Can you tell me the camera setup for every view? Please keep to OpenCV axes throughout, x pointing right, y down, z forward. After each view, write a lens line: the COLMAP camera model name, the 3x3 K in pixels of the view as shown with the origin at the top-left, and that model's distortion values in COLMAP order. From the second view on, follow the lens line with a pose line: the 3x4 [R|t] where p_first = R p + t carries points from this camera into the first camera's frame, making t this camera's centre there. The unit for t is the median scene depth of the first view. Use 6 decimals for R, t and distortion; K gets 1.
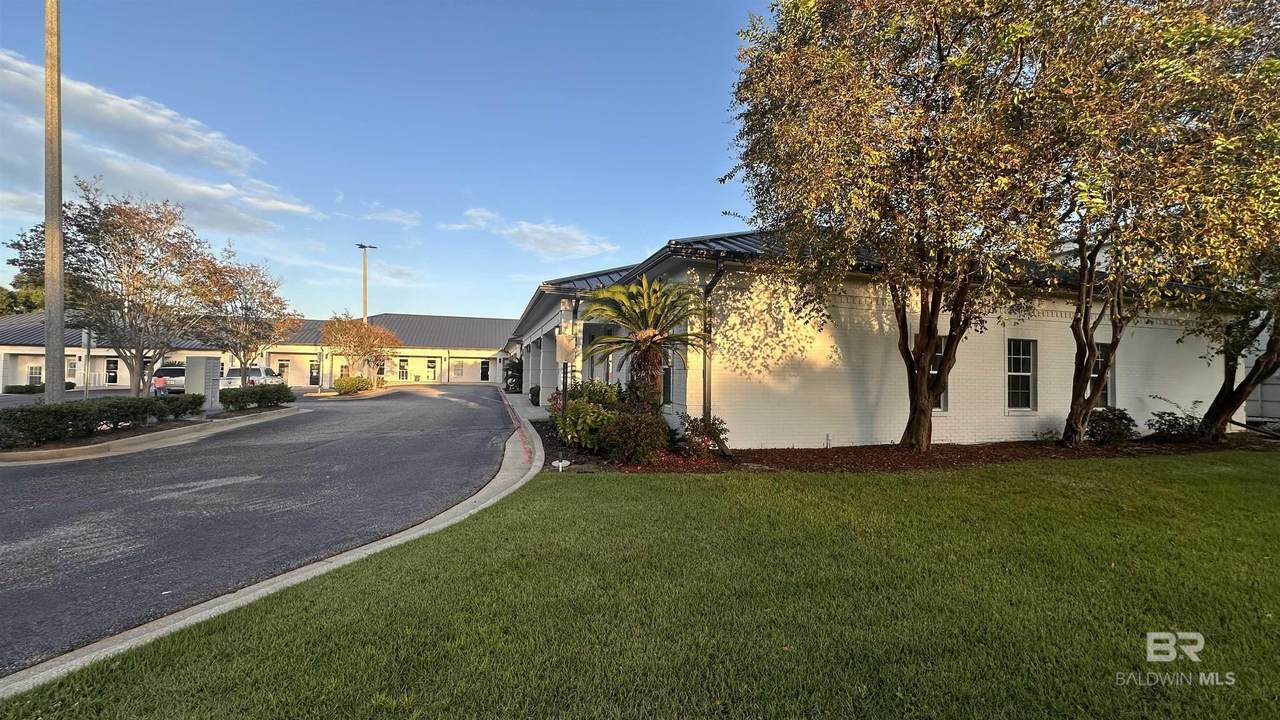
lens RADIAL K [[518.0, 0, 640.0], [0, 518.0, 360.0], [0, 0, 1]] dist [-0.001635, 0.000046]
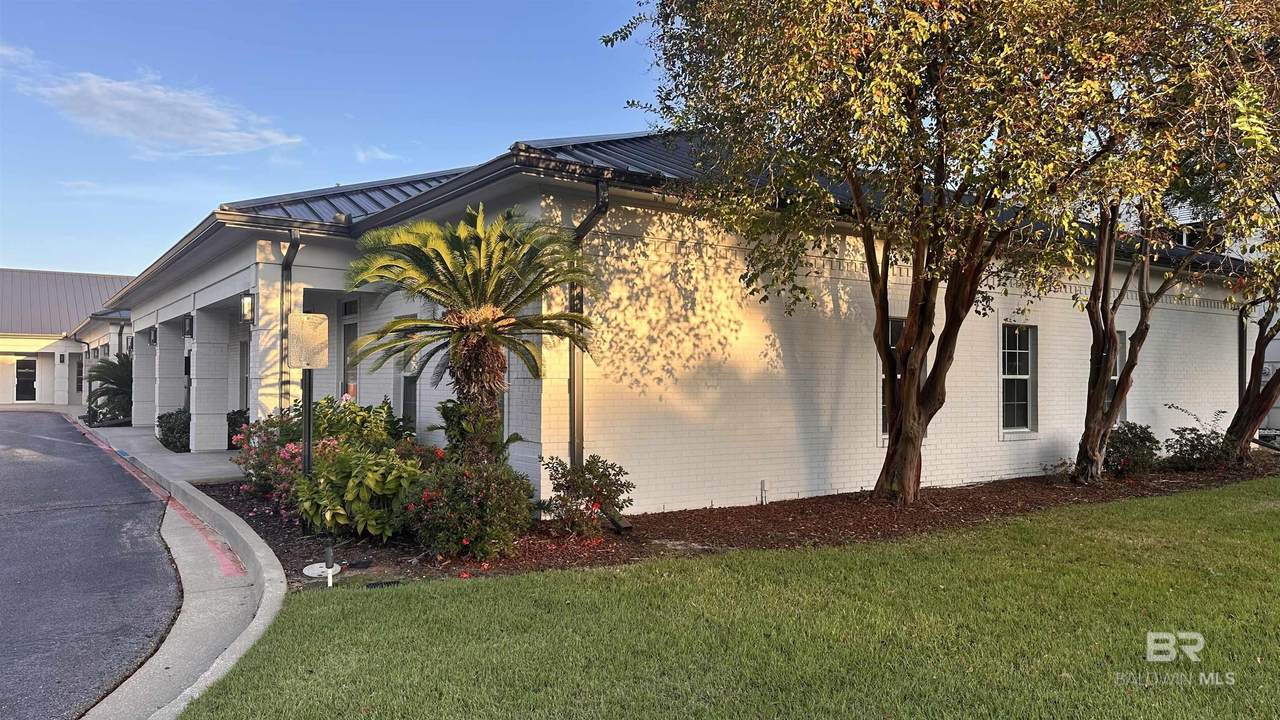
lens RADIAL K [[897.4, 0, 645.4], [0, 897.4, 375.3], [0, 0, 1]] dist [0.119290, -0.151596]
pose [[0.948749, -0.013250, 0.315753, -0.103044], [0.005506, 0.999662, 0.025405, -0.009131], [-0.315983, -0.022364, 0.948501, 0.043491]]
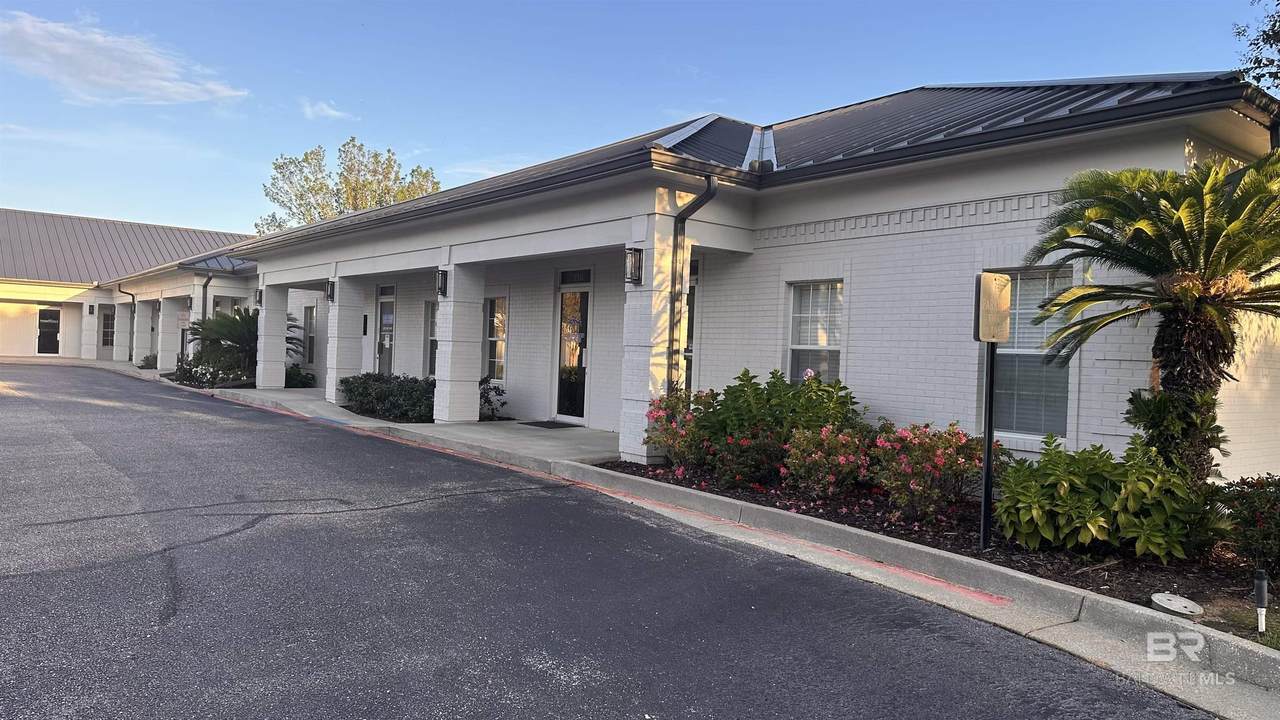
lens RADIAL K [[876.5, 0, 640.0], [0, 876.5, 360.0], [0, 0, 1]] dist [0.111983, -0.128411]
pose [[0.918685, 0.014605, 0.394721, -0.627436], [-0.031961, 0.998788, 0.037433, 0.001517], [-0.393695, -0.047005, 0.918038, 0.427813]]
